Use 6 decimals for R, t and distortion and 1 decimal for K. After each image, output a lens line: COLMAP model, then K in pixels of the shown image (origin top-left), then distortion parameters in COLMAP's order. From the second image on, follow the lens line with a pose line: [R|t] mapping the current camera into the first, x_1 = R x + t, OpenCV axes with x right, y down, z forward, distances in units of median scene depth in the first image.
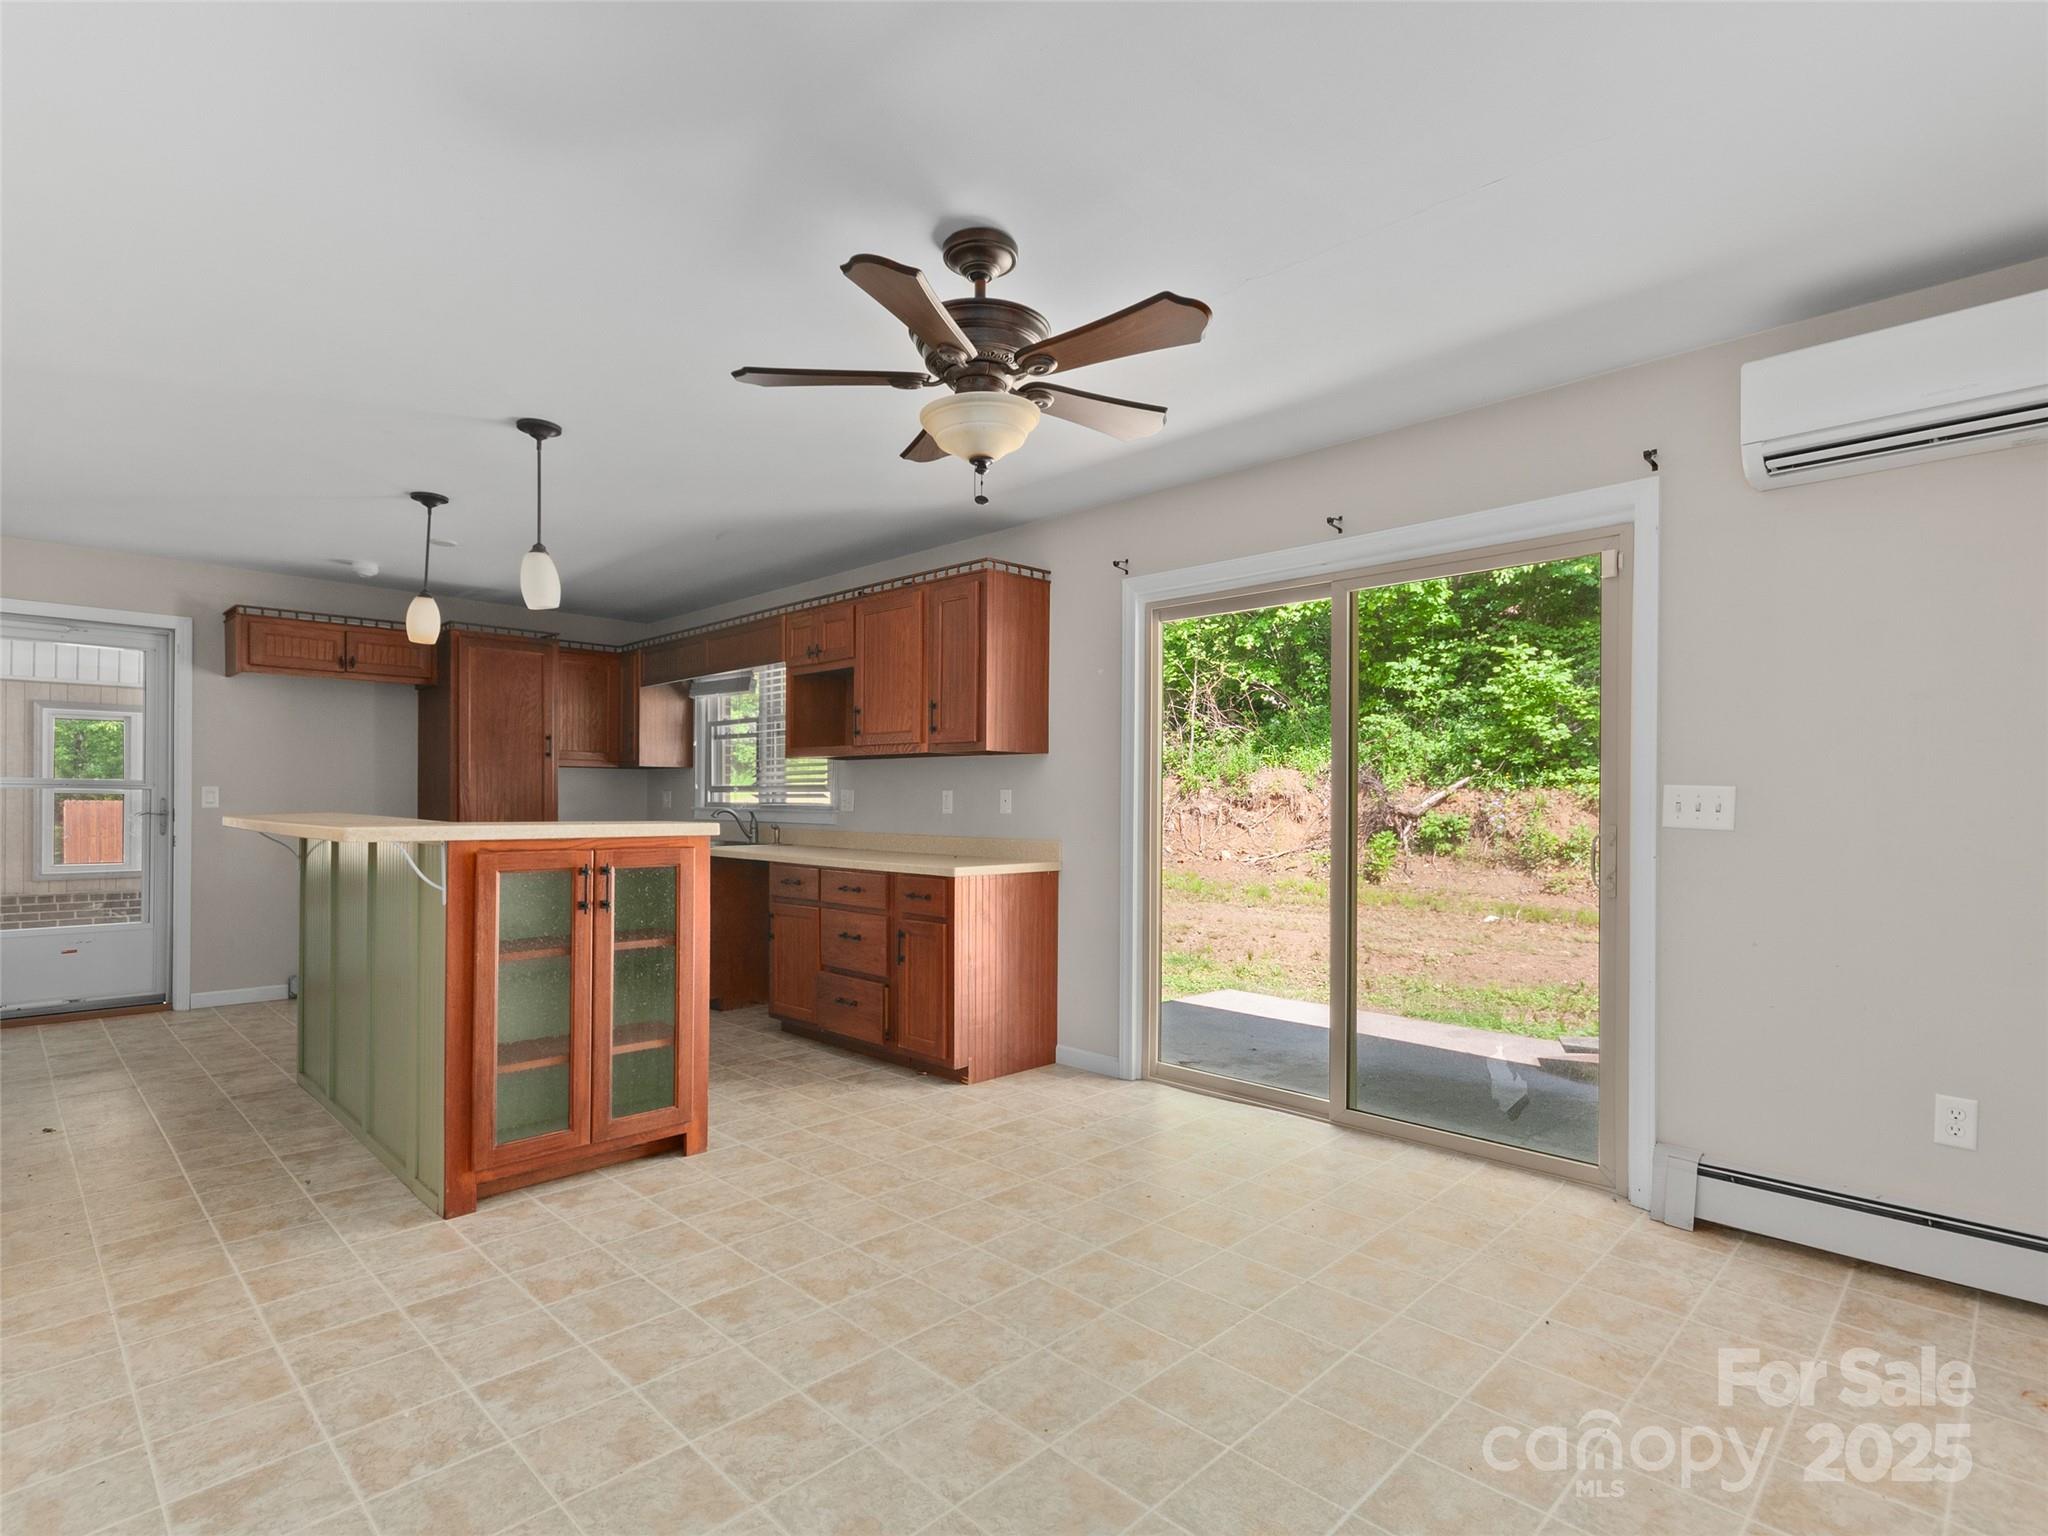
lens RADIAL K [[1052.5, 0, 1013.5], [0, 1052.5, 787.9], [0, 0, 1]] dist [0.007199, 0.000816]
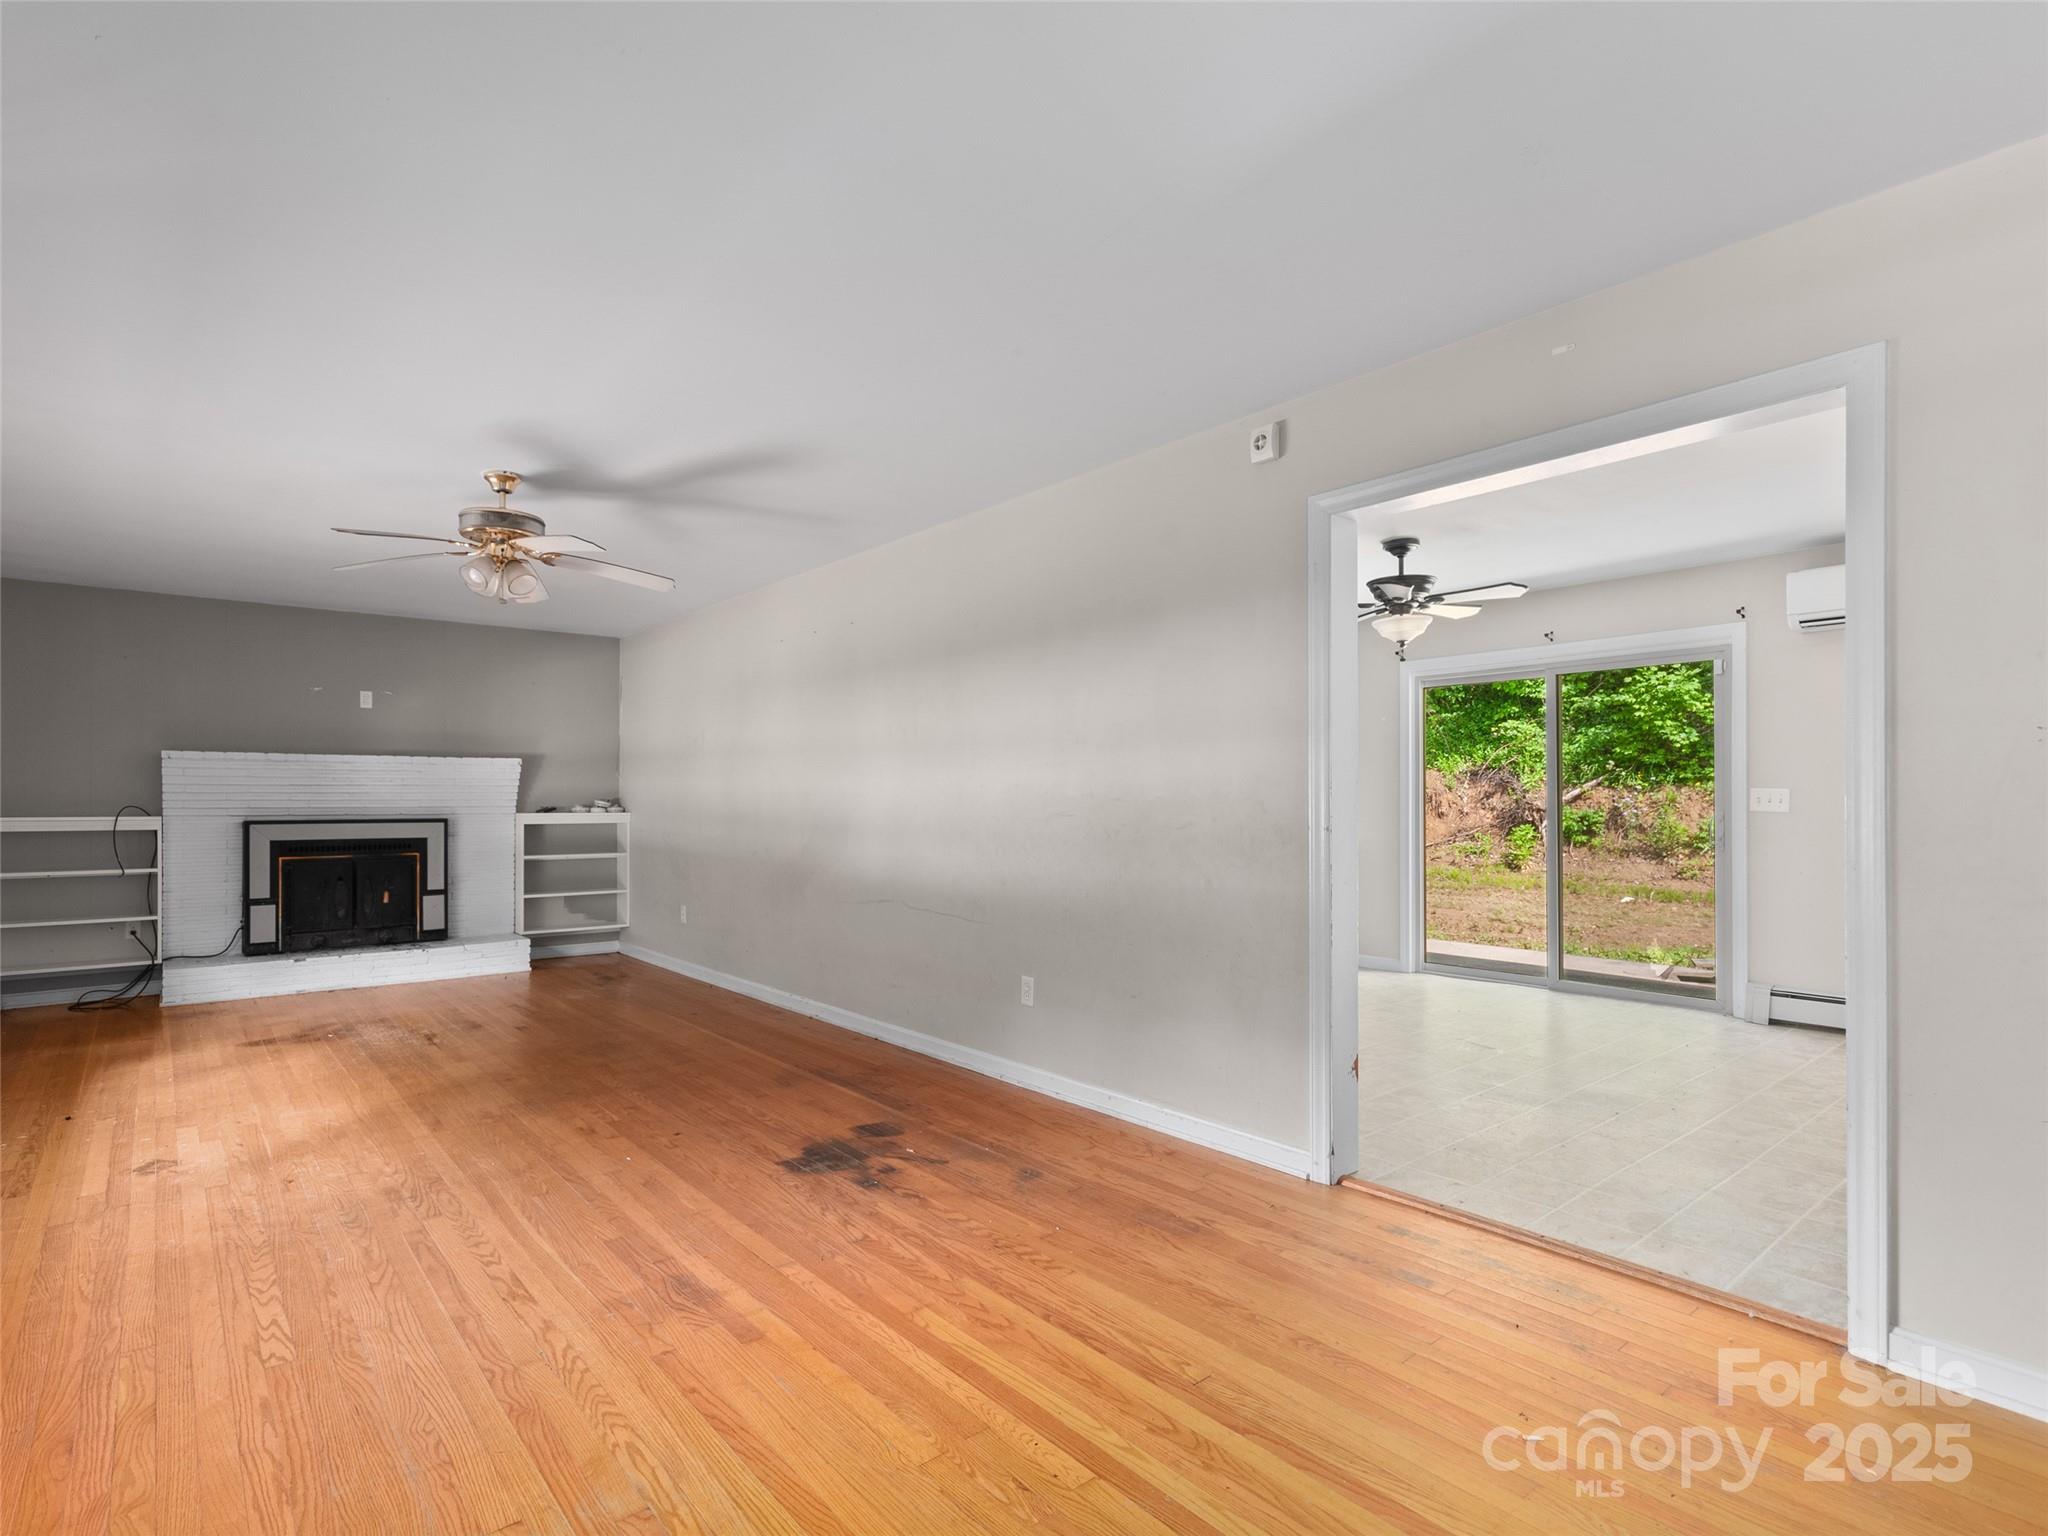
lens RADIAL K [[995.6, 0, 1021.4], [0, 995.6, 783.9], [0, 0, 1]] dist [0.001721, -0.000946]
pose [[0.993638, -0.009583, -0.112210, -0.066453], [0.009017, 0.999944, -0.005551, -0.001834], [0.112257, 0.004504, 0.993669, -0.127639]]
